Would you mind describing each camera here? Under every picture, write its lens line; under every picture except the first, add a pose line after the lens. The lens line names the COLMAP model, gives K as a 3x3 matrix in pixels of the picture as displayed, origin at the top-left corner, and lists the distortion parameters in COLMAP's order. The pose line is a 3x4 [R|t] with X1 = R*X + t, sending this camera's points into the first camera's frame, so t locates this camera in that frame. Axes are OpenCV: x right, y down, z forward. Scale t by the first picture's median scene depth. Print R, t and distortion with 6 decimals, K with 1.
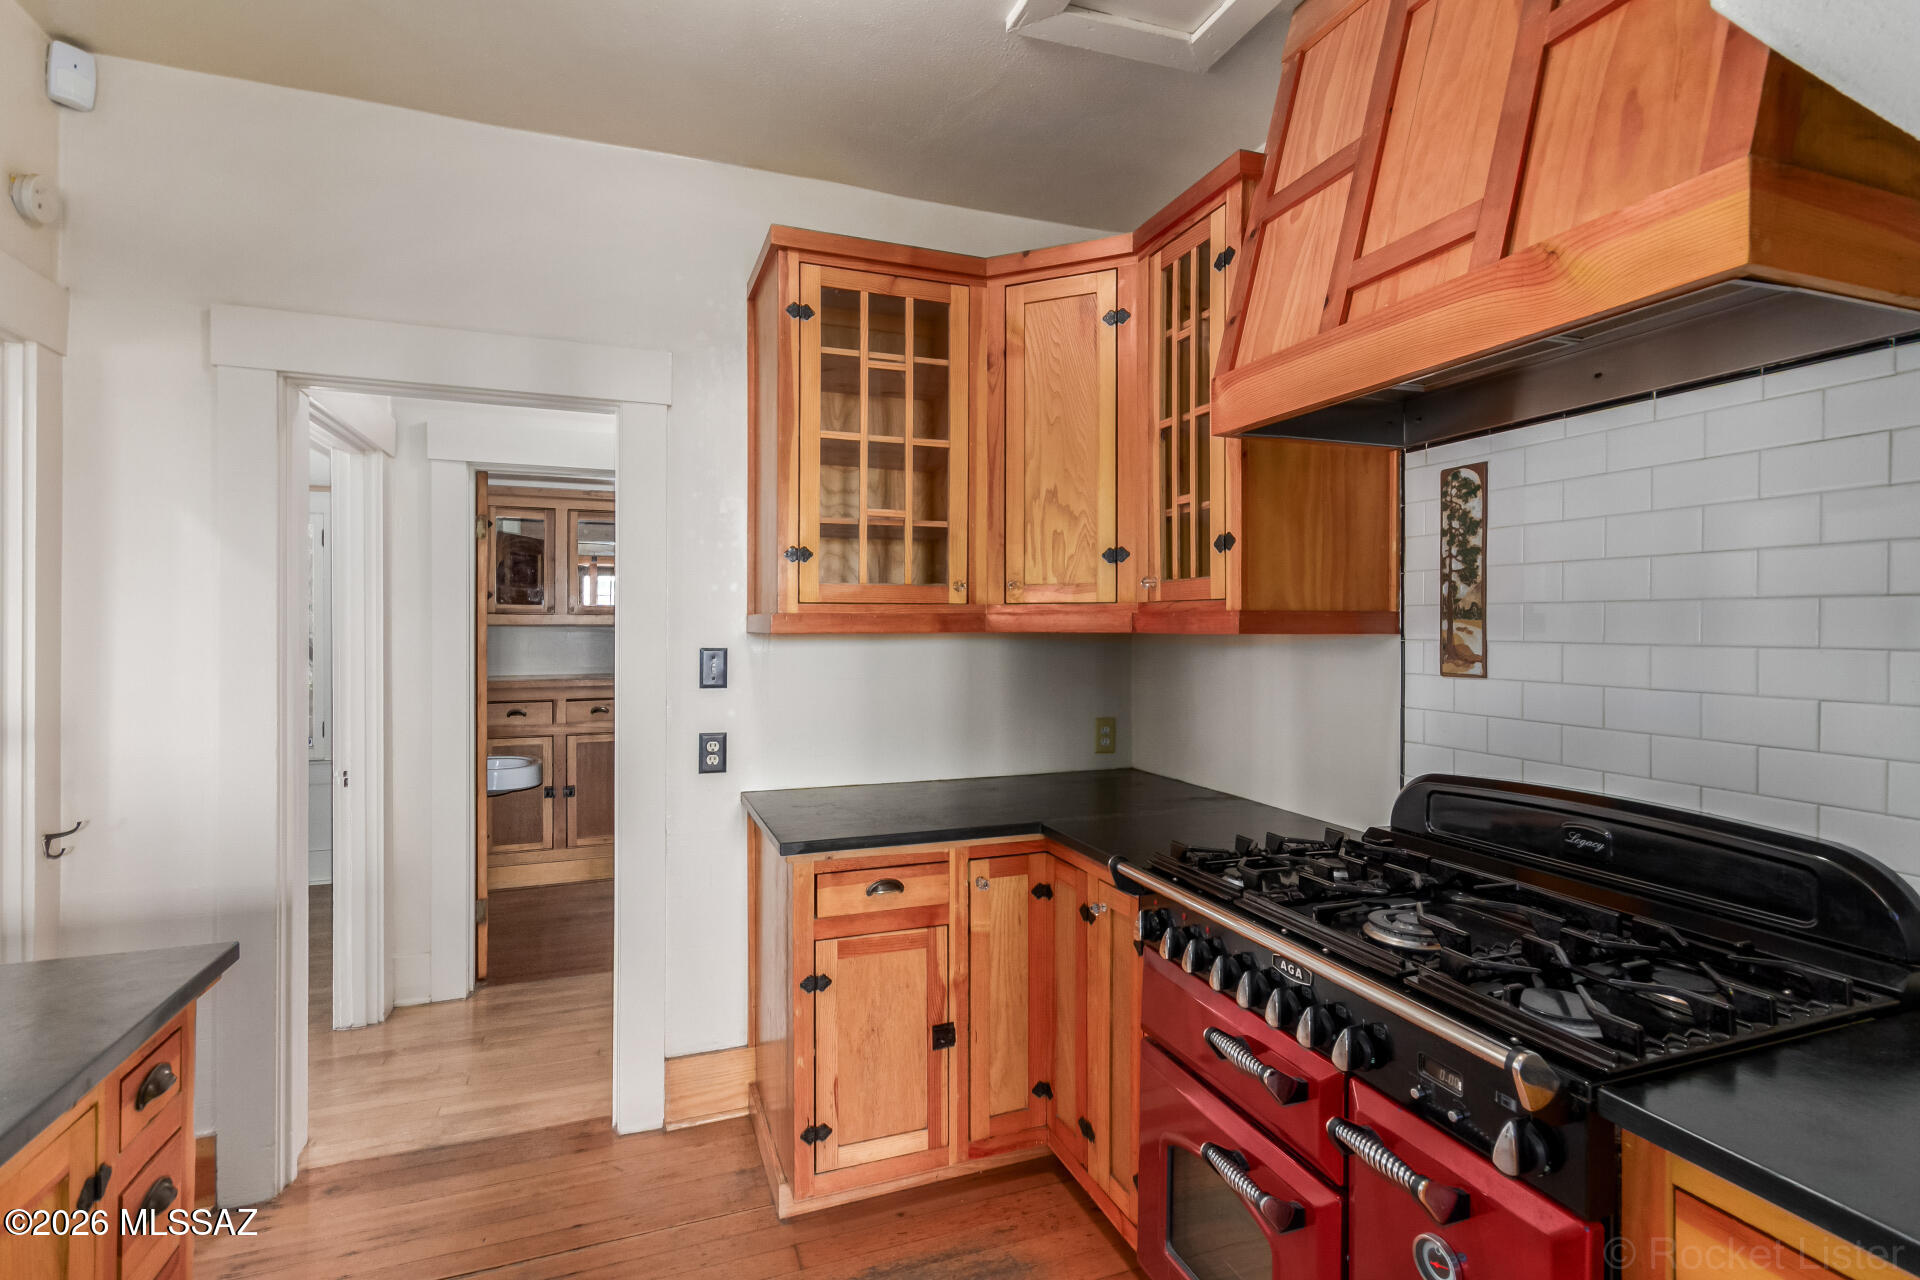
lens RADIAL K [[910.3, 0, 960.0], [0, 910.3, 640.0], [0, 0, 1]] dist [-0.002792, 0.000787]
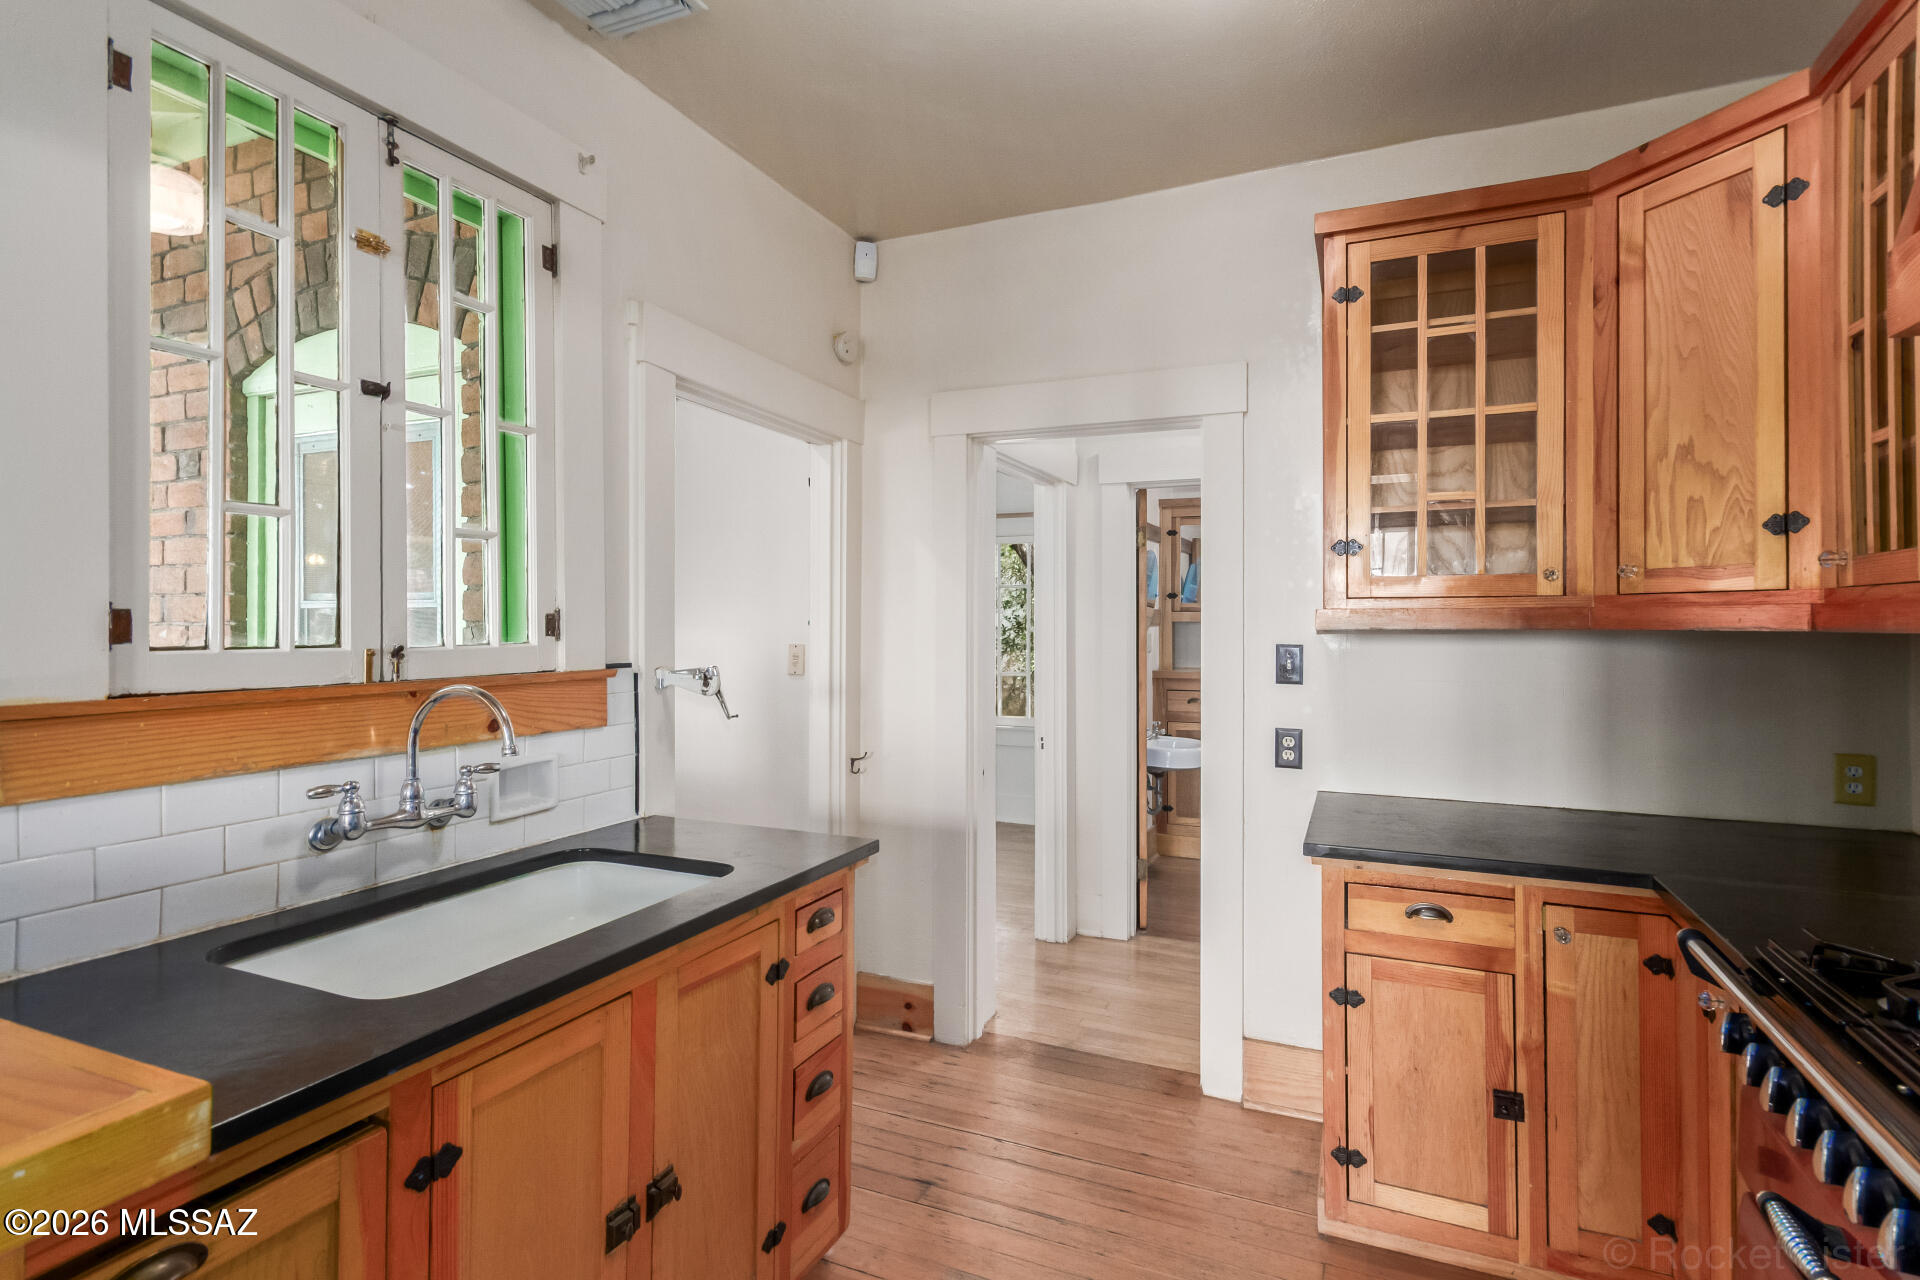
lens RADIAL K [[900.5, 0, 976.3], [0, 900.5, 630.3], [0, 0, 1]] dist [0.001985, -0.000025]
pose [[0.720967, 0.005961, -0.692943, 0.200176], [-0.011214, 0.999932, -0.003066, 0.000140], [0.692878, 0.009981, 0.720985, 0.044368]]
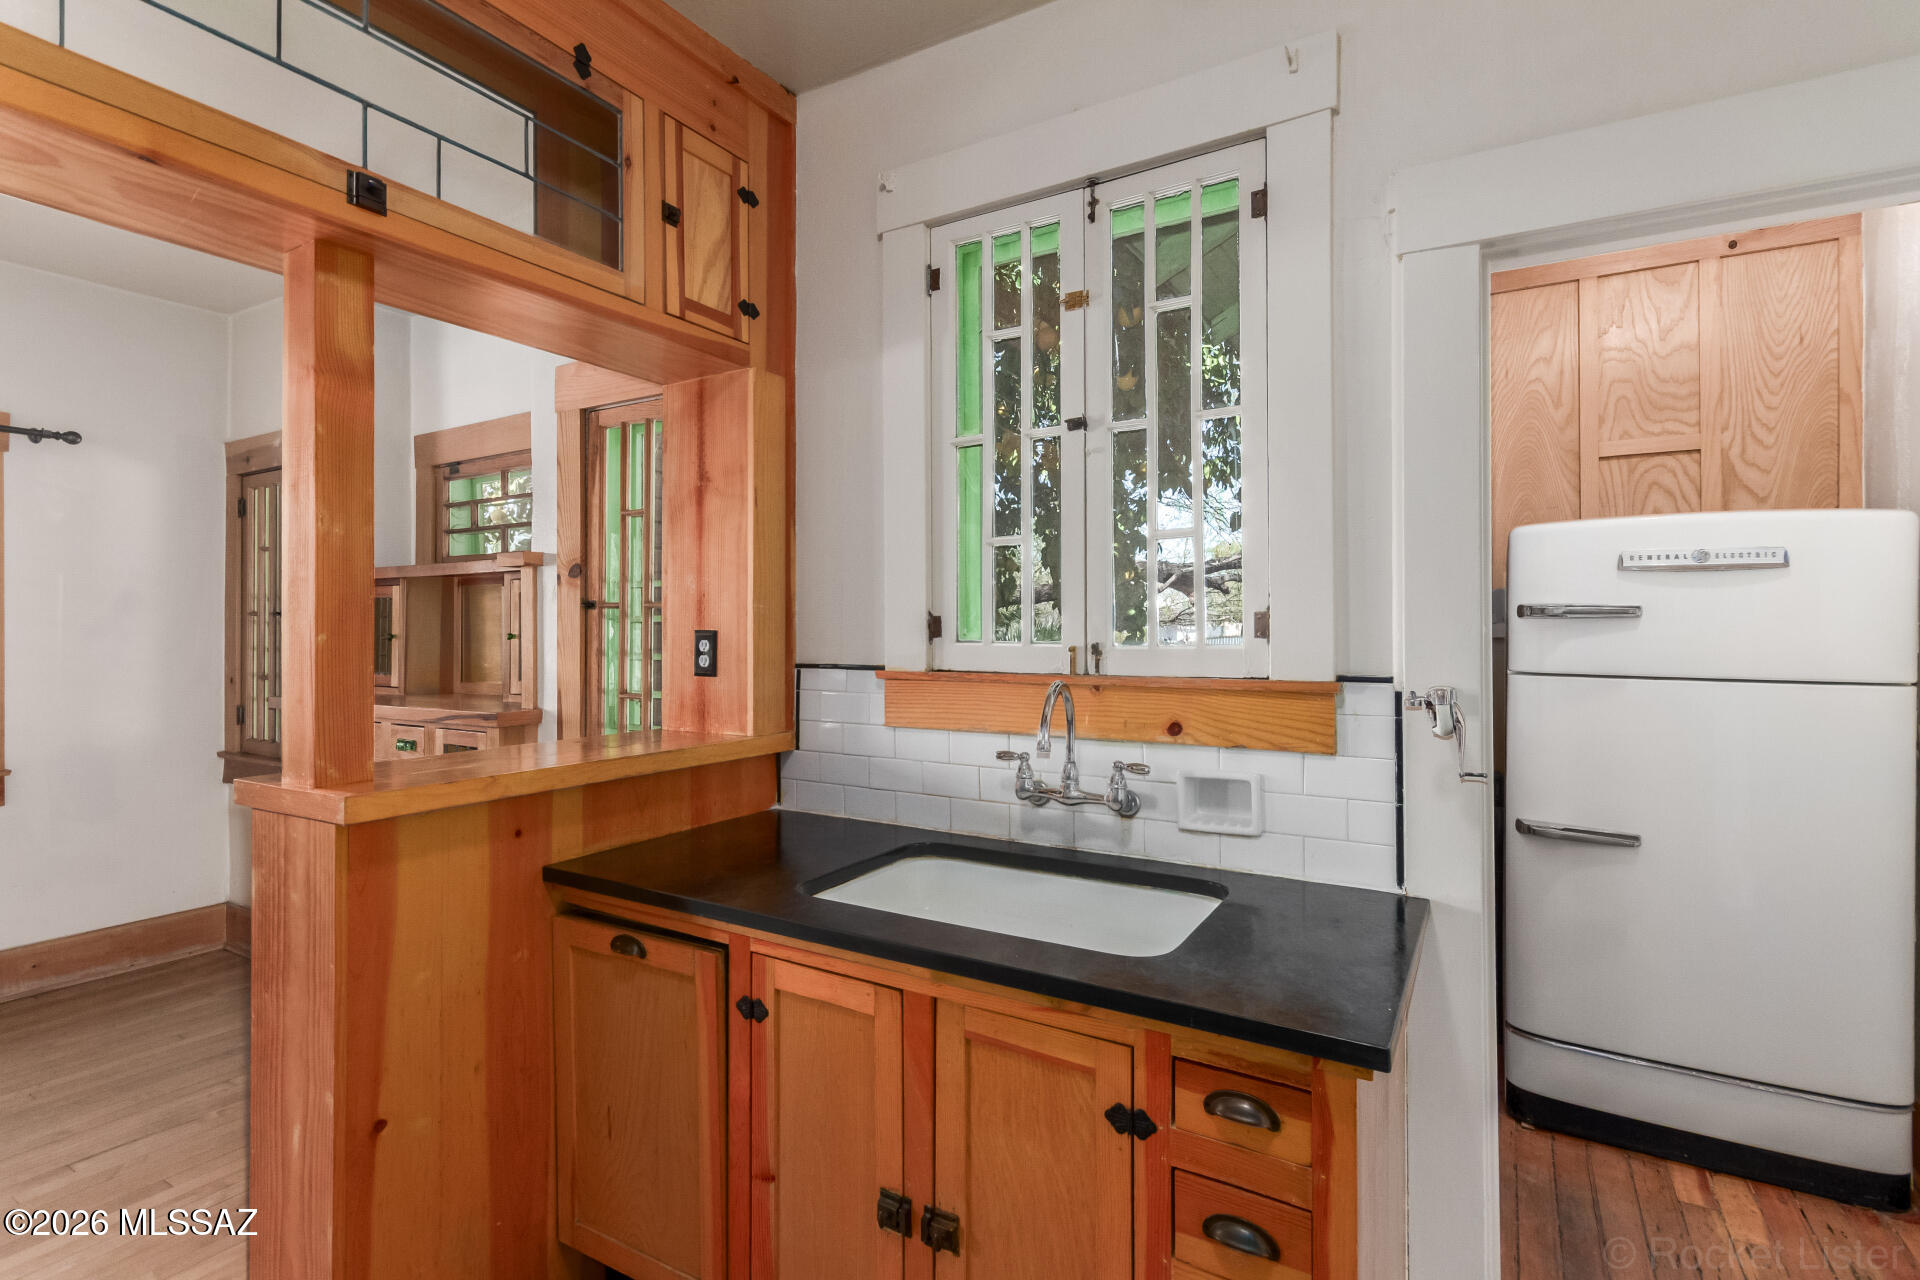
lens RADIAL K [[900.5, 0, 976.3], [0, 900.5, 630.3], [0, 0, 1]] dist [0.001985, -0.000025]
pose [[-0.770002, 0.003770, -0.638031, -0.049937], [-0.006700, 0.999880, 0.013994, -0.008054], [0.638007, 0.015050, -0.769884, 0.859287]]
